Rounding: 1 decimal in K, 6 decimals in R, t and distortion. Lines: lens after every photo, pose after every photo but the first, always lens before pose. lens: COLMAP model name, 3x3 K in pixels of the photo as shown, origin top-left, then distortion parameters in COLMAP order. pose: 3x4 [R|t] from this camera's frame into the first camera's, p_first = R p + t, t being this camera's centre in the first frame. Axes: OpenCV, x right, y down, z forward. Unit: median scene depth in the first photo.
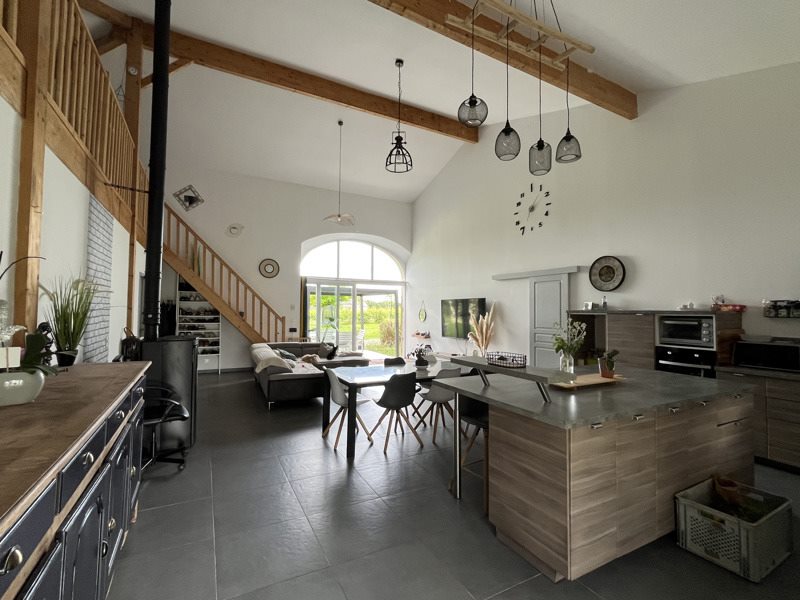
lens RADIAL K [[373.2, 0, 397.4], [0, 373.2, 291.8], [0, 0, 1]] dist [0.003670, 0.000104]
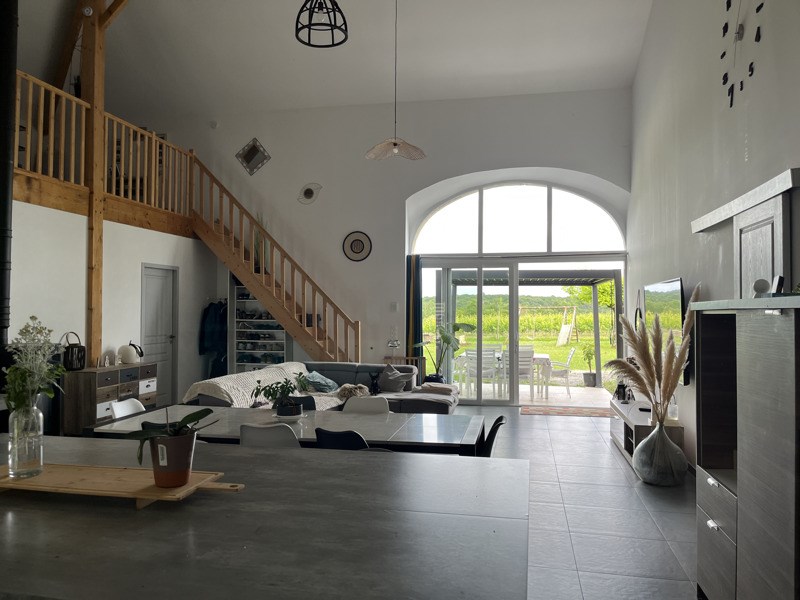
lens RADIAL K [[601.7, 0, 404.5], [0, 601.7, 303.2], [0, 0, 1]] dist [0.017759, -0.013577]
pose [[0.778357, -0.013723, -0.627672, 0.360762], [0.036342, 0.999070, 0.023224, 0.013964], [0.626769, -0.040887, 0.778131, 0.246253]]
